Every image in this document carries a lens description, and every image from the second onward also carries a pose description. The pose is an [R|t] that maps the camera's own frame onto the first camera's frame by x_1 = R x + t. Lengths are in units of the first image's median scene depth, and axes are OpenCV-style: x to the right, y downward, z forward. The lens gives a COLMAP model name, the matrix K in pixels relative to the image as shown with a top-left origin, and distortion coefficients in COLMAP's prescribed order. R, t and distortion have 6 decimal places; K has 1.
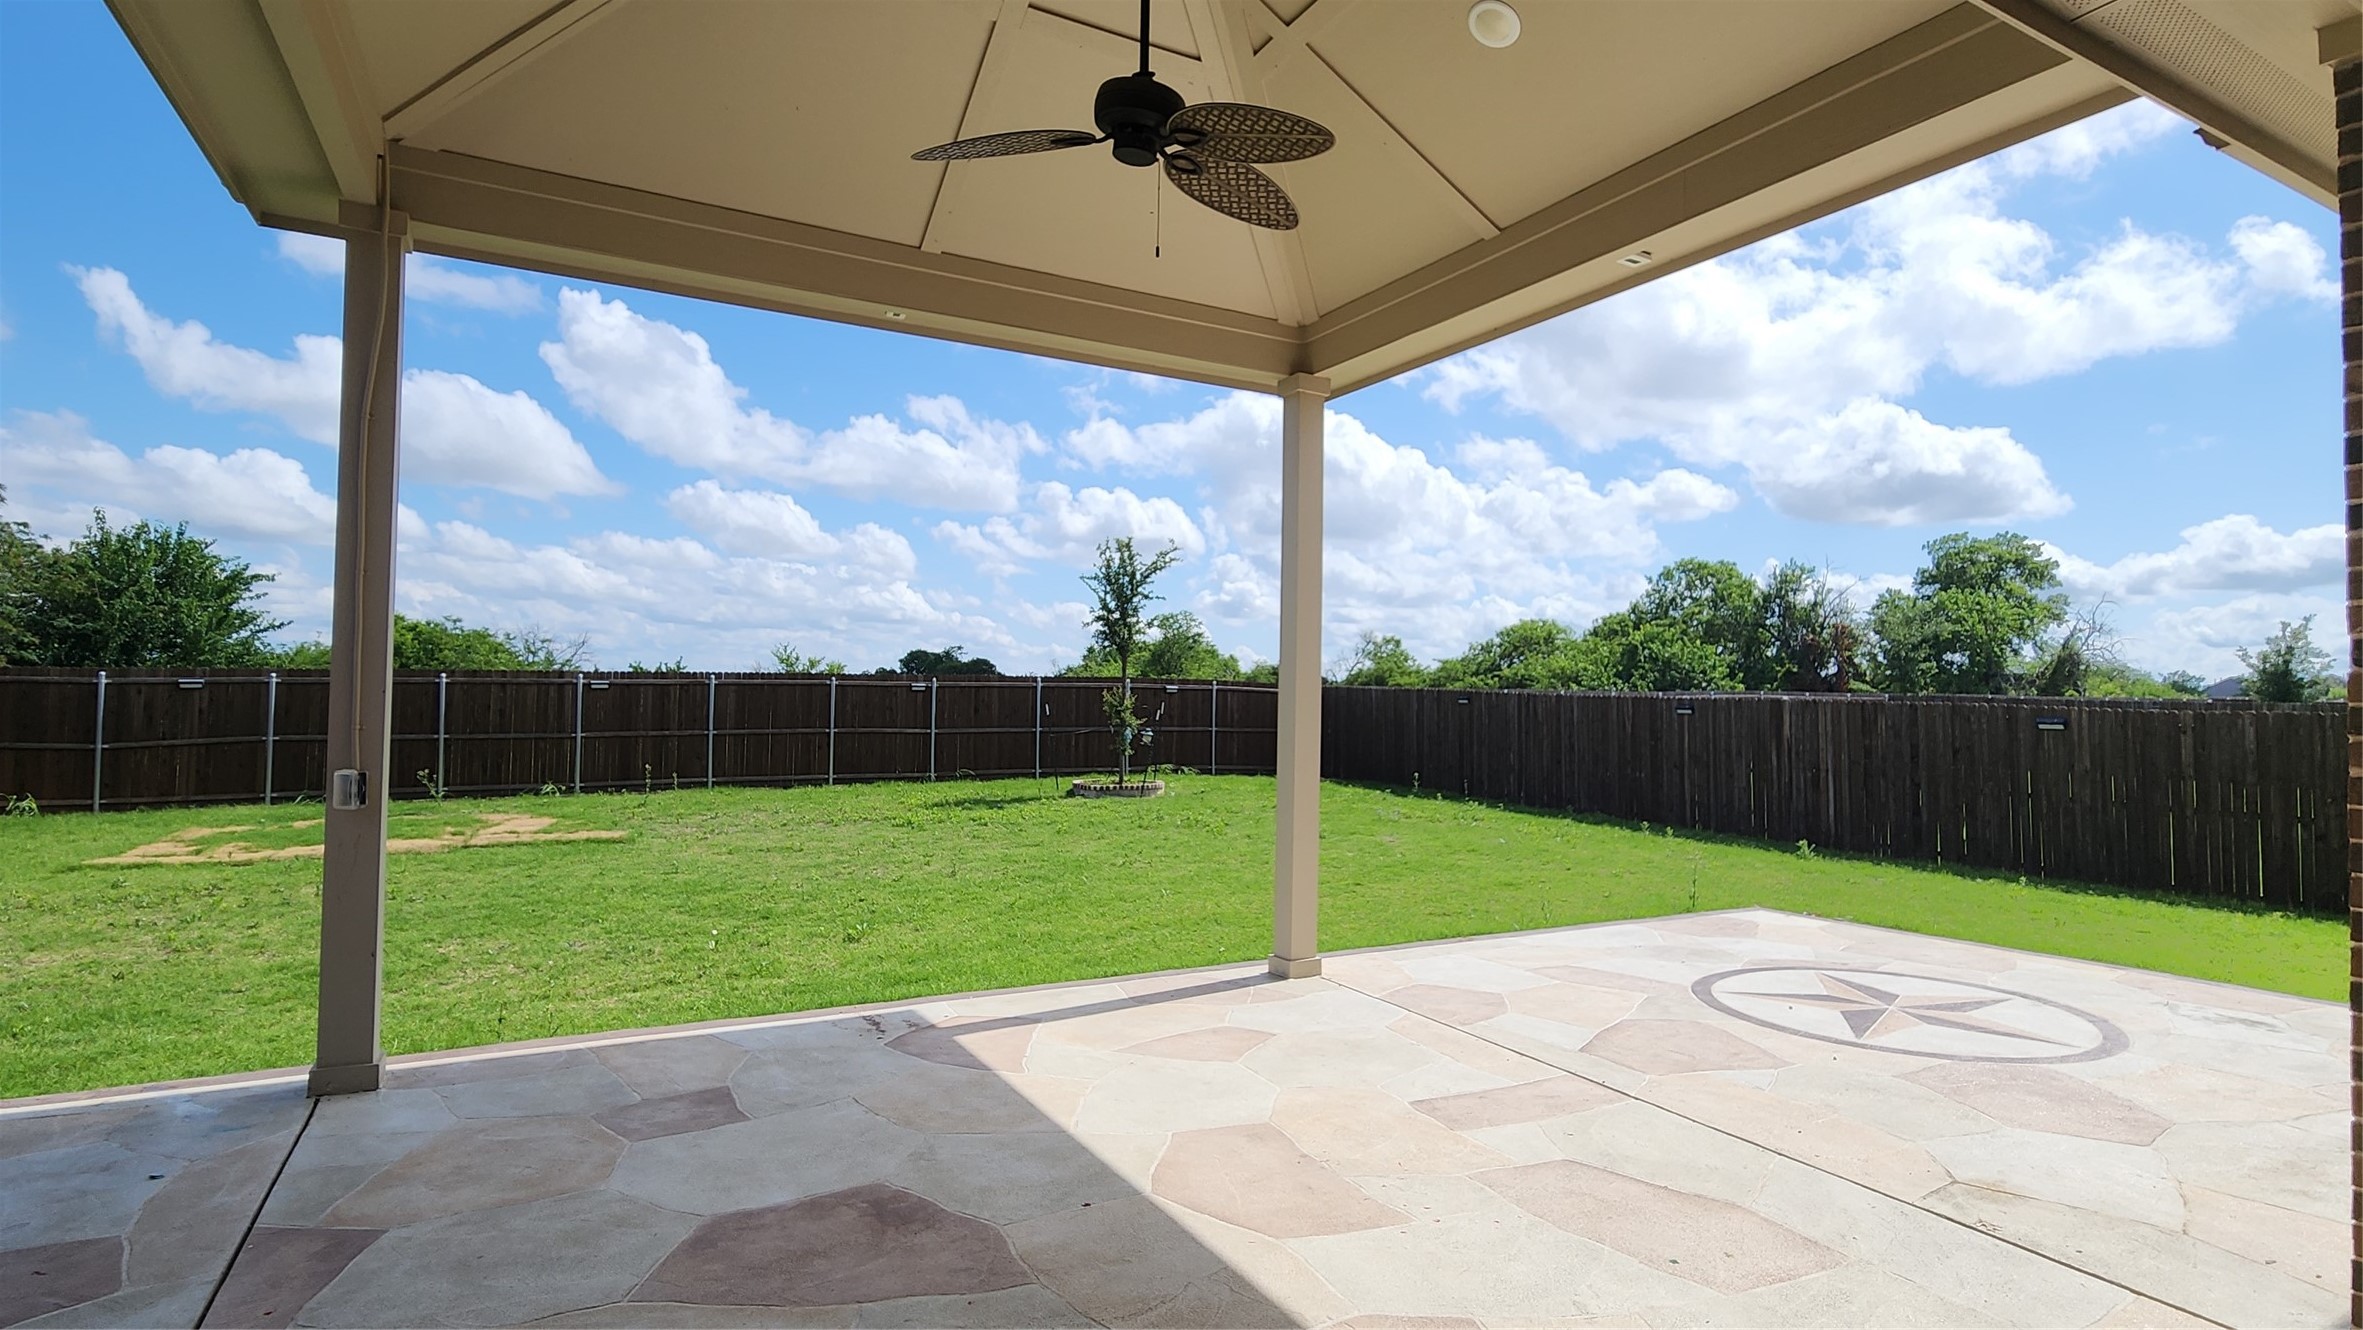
lens RADIAL K [[1159.8, 0, 1186.9], [0, 1159.8, 672.8], [0, 0, 1]] dist [0.005115, -0.001385]
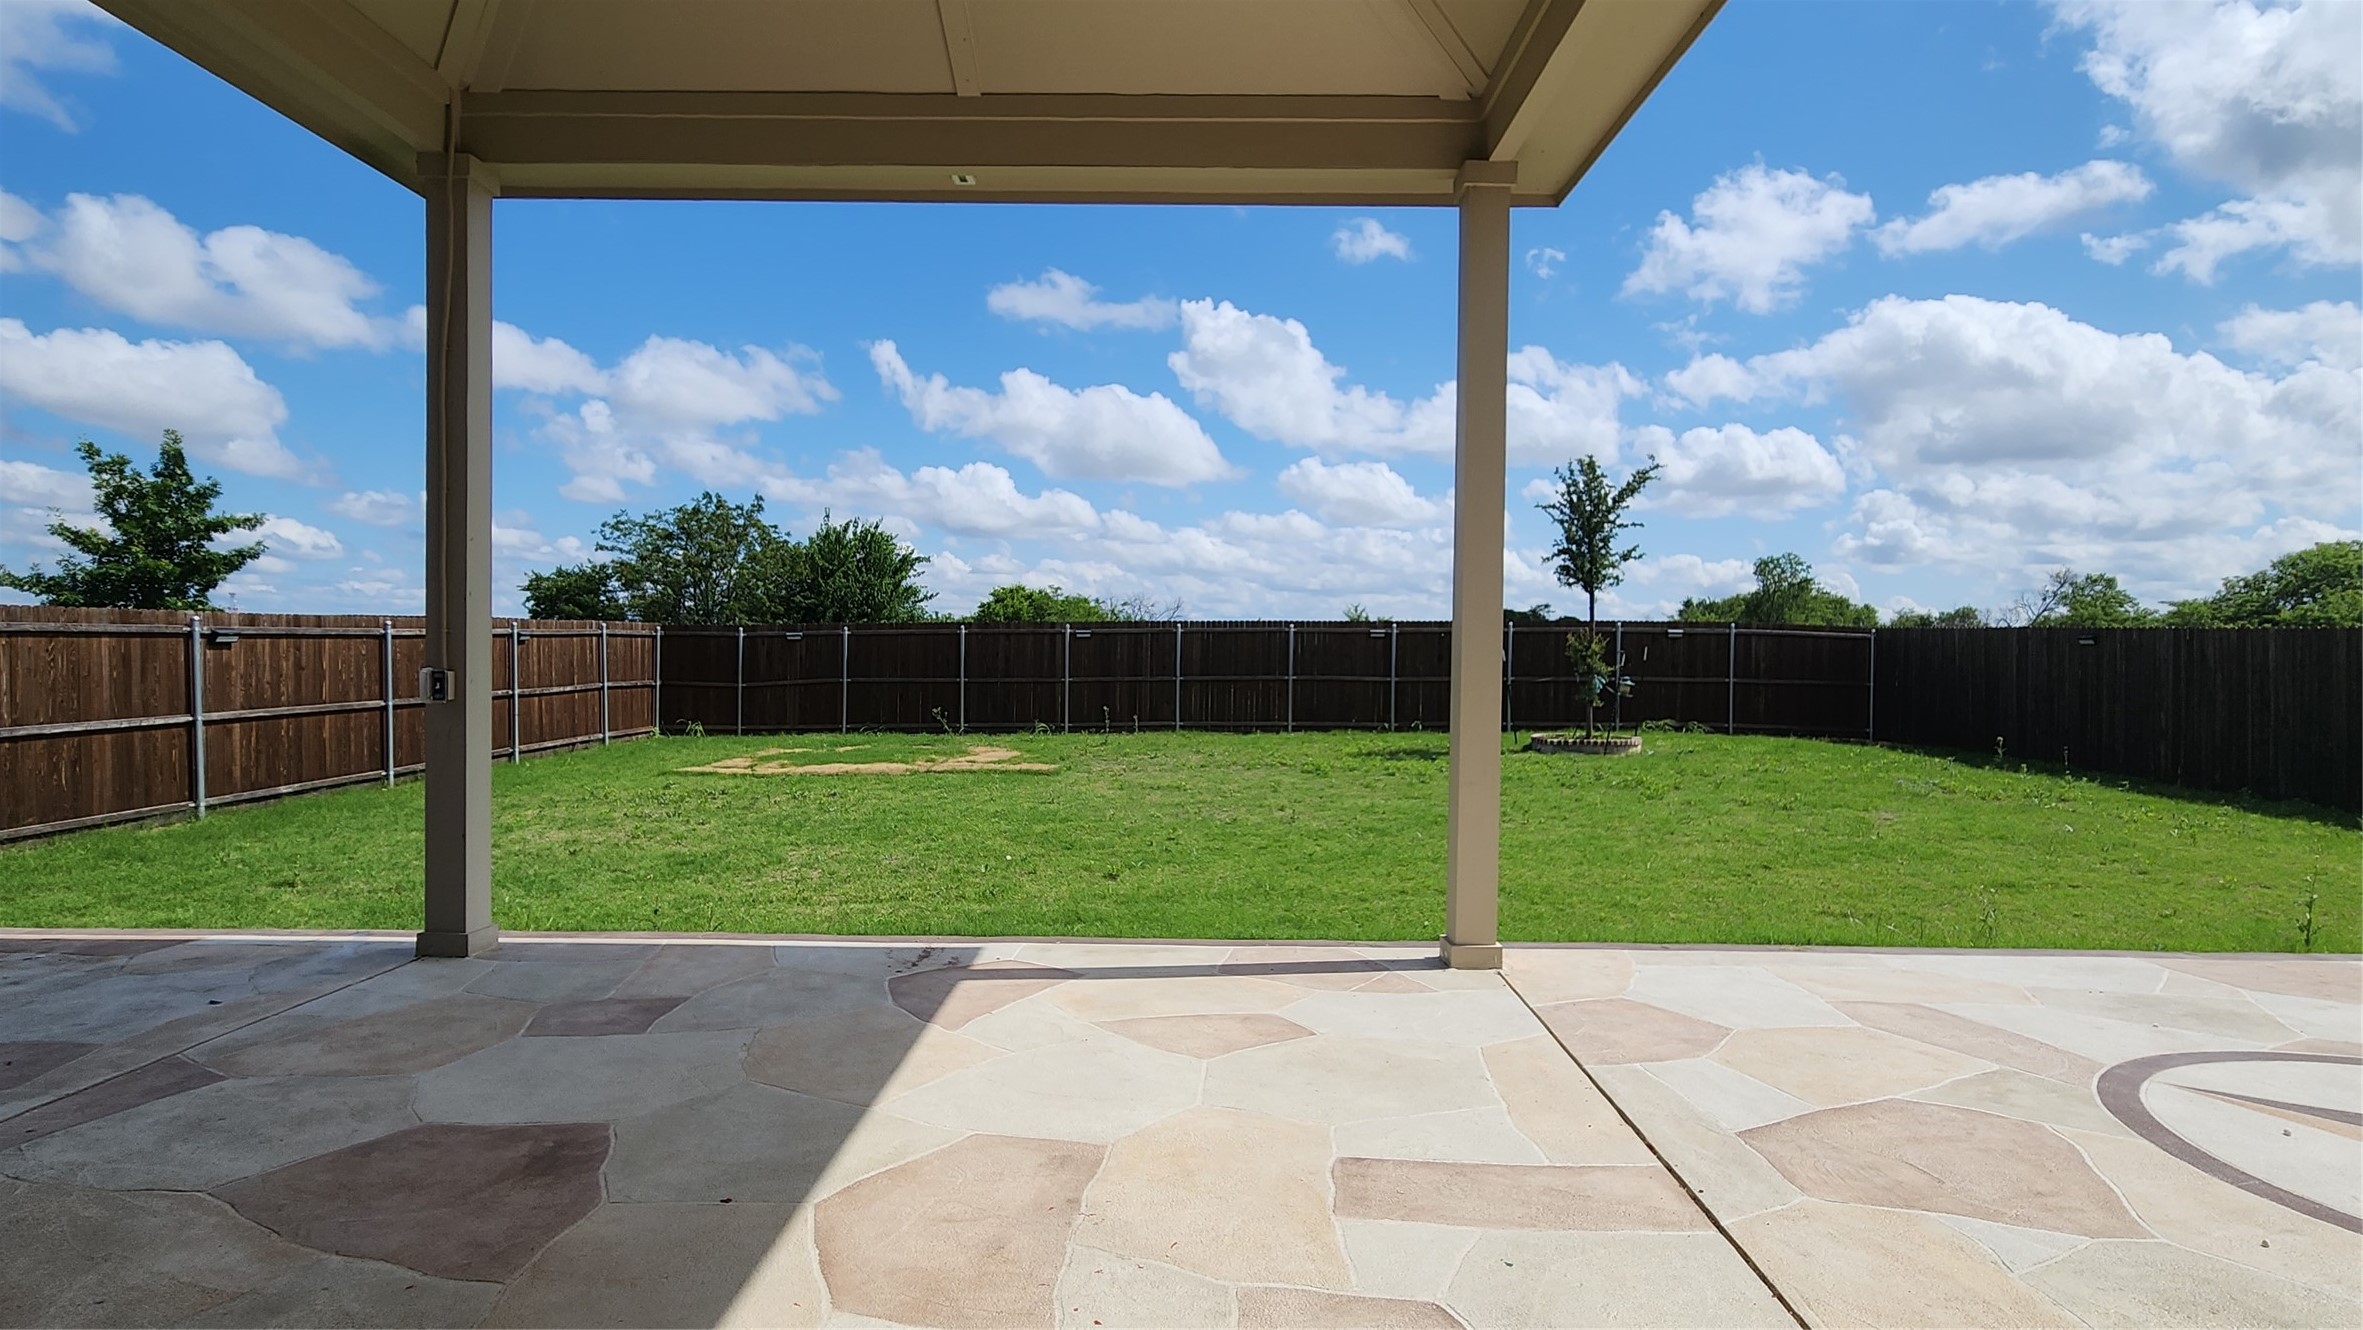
lens RADIAL K [[1164.0, 0, 1182.5], [0, 1164.0, 626.4], [0, 0, 1]] dist [0.002980, -0.000095]
pose [[0.875173, -0.018031, -0.483474, 0.103700], [0.014758, 0.999835, -0.010575, 0.015759], [0.483585, 0.002120, 0.875295, 0.084906]]
